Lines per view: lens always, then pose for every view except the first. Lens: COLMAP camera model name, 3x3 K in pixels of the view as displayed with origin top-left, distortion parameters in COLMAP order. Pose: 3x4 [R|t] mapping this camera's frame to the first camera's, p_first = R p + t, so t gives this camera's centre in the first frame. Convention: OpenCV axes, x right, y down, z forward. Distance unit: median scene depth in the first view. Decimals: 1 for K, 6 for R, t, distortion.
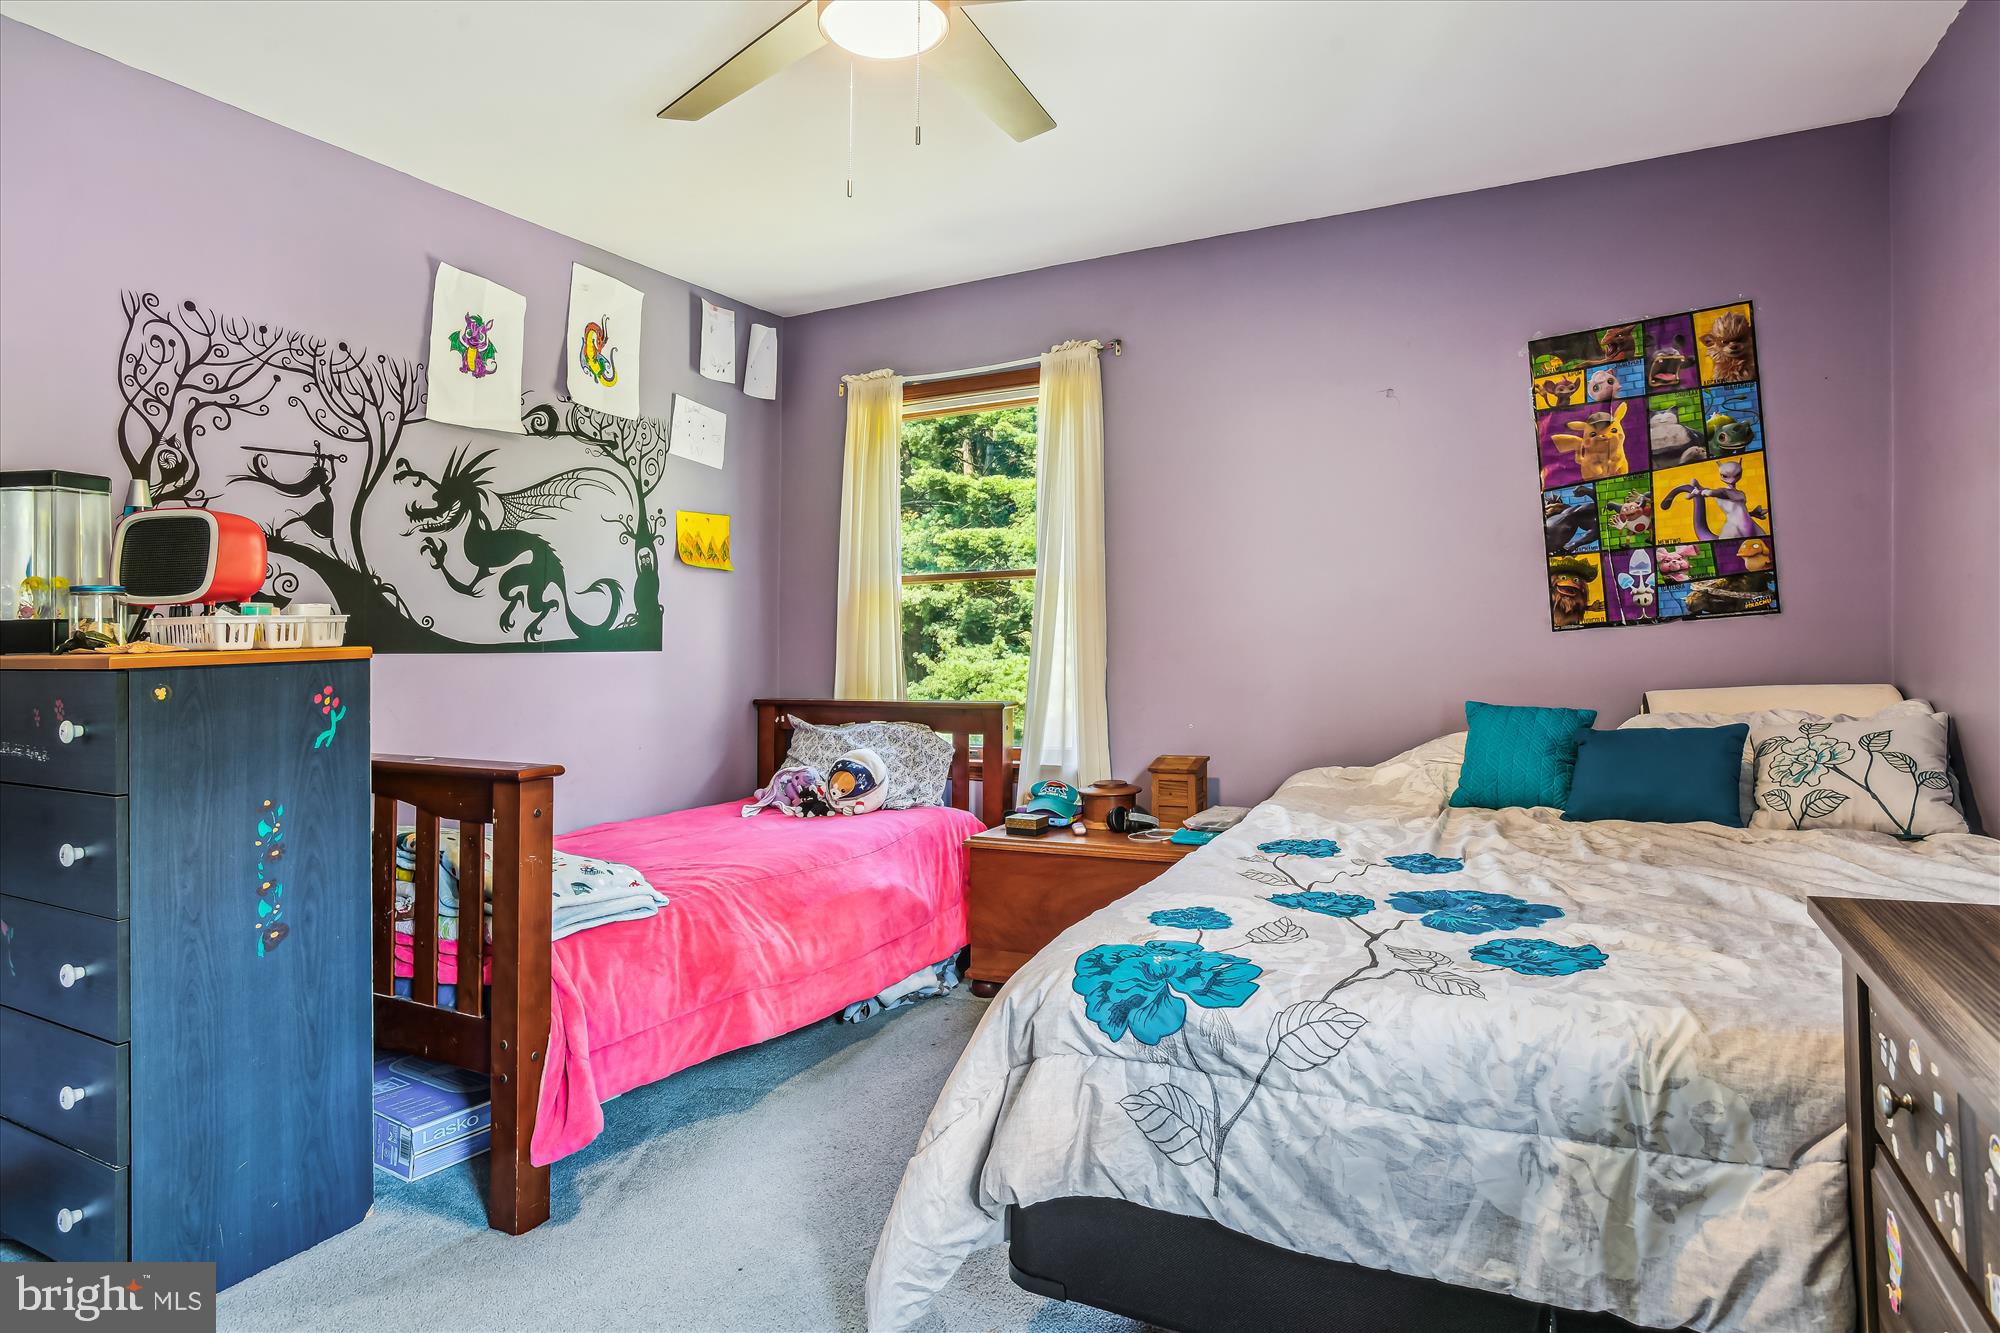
lens RADIAL K [[1084.4, 0, 1002.9], [0, 1084.4, 601.6], [0, 0, 1]] dist [-0.004751, -0.000768]
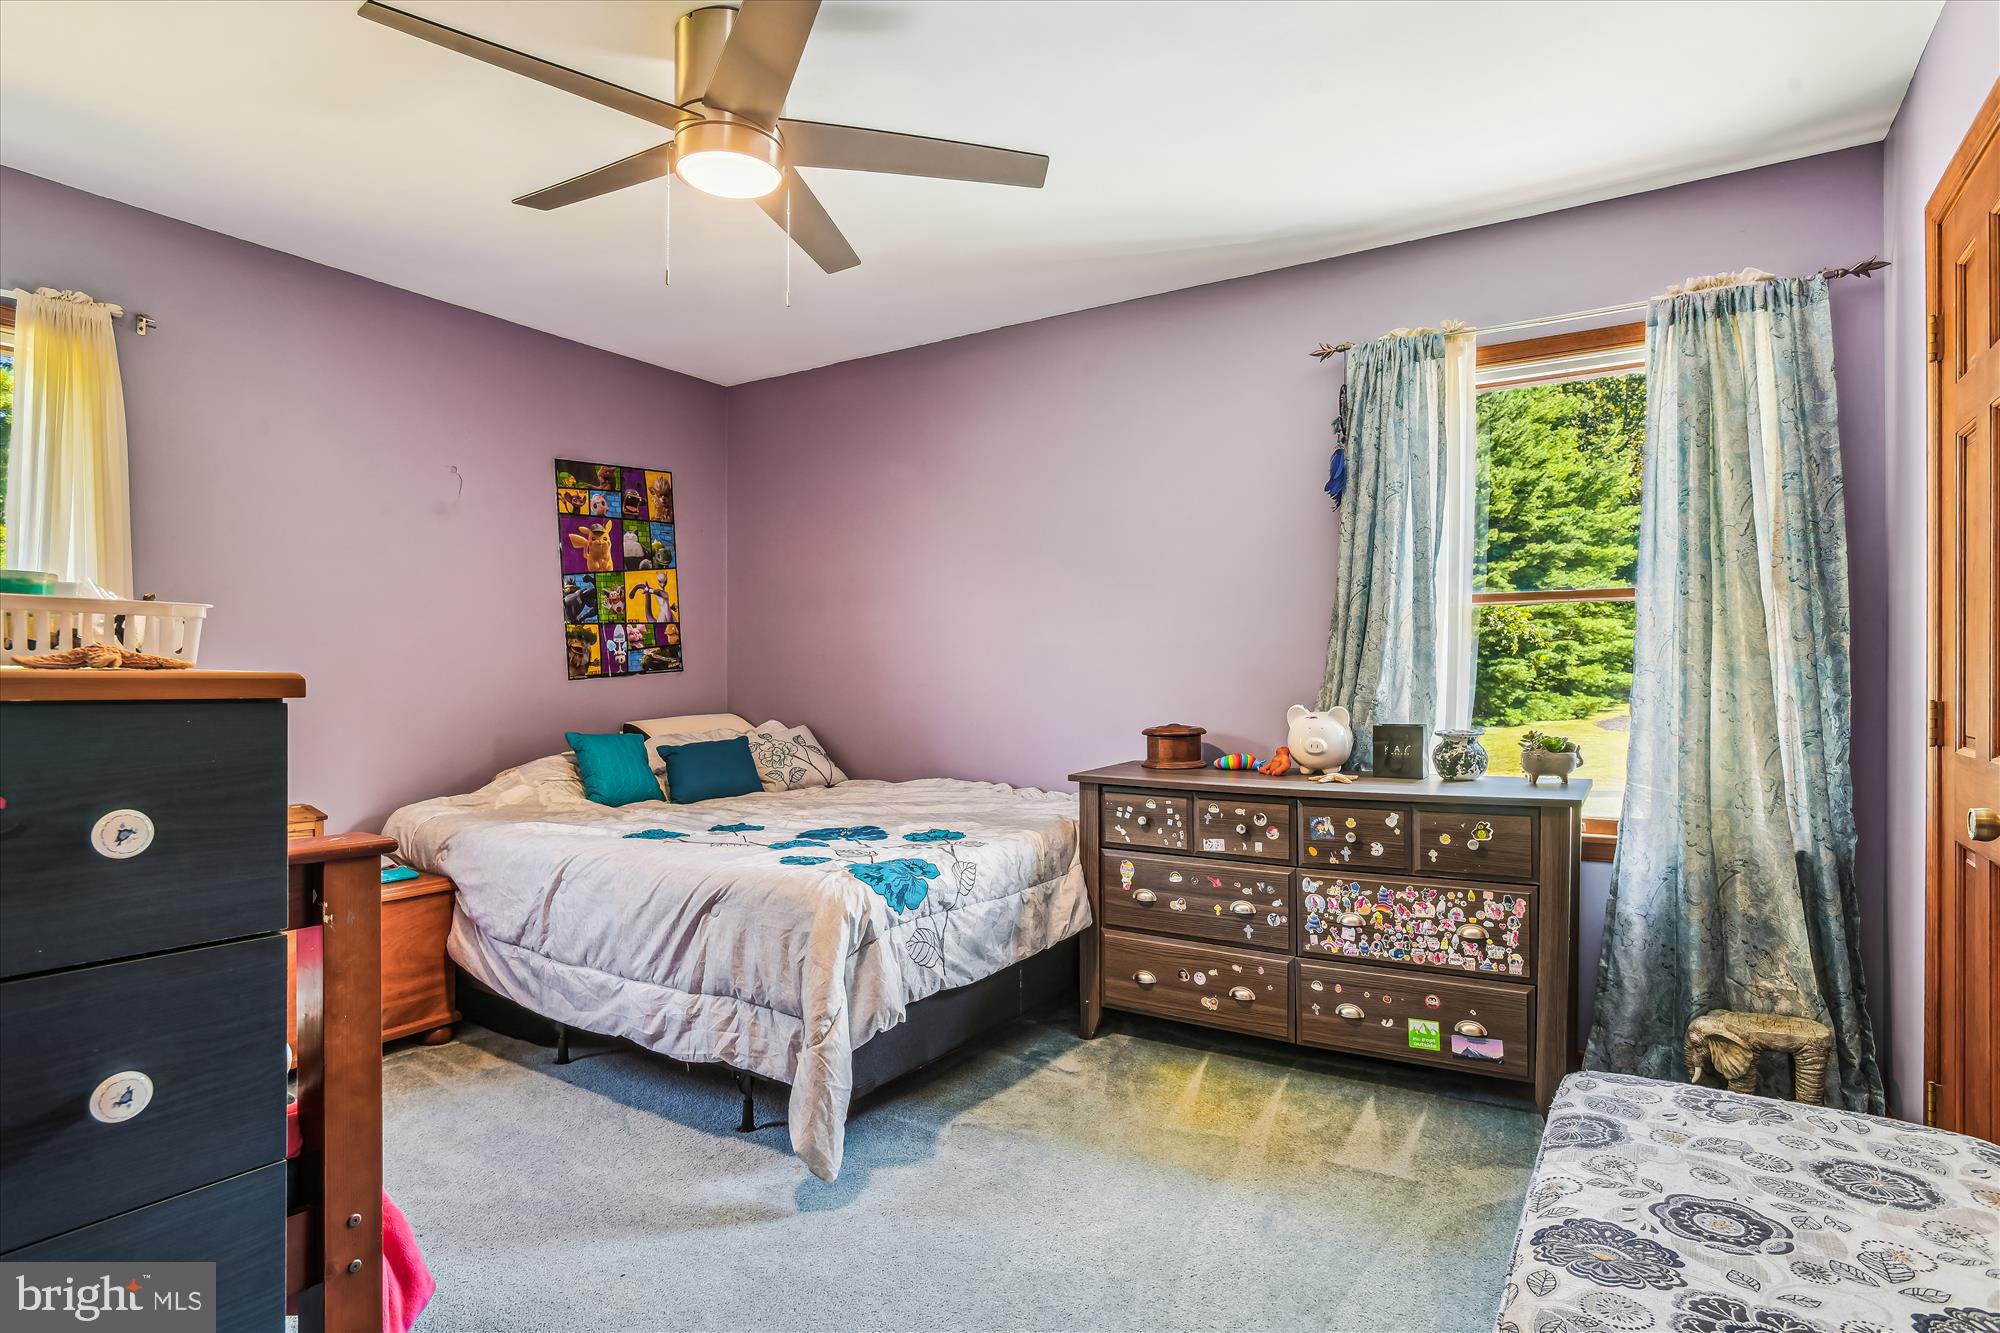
lens RADIAL K [[1030.9, 0, 1021.0], [0, 1030.9, 661.6], [0, 0, 1]] dist [-0.058250, 0.034700]
pose [[0.116669, 0.037469, 0.992464, -0.708597], [-0.033082, 0.998880, -0.033822, 0.030019], [-0.992620, -0.028887, 0.117778, 0.308381]]
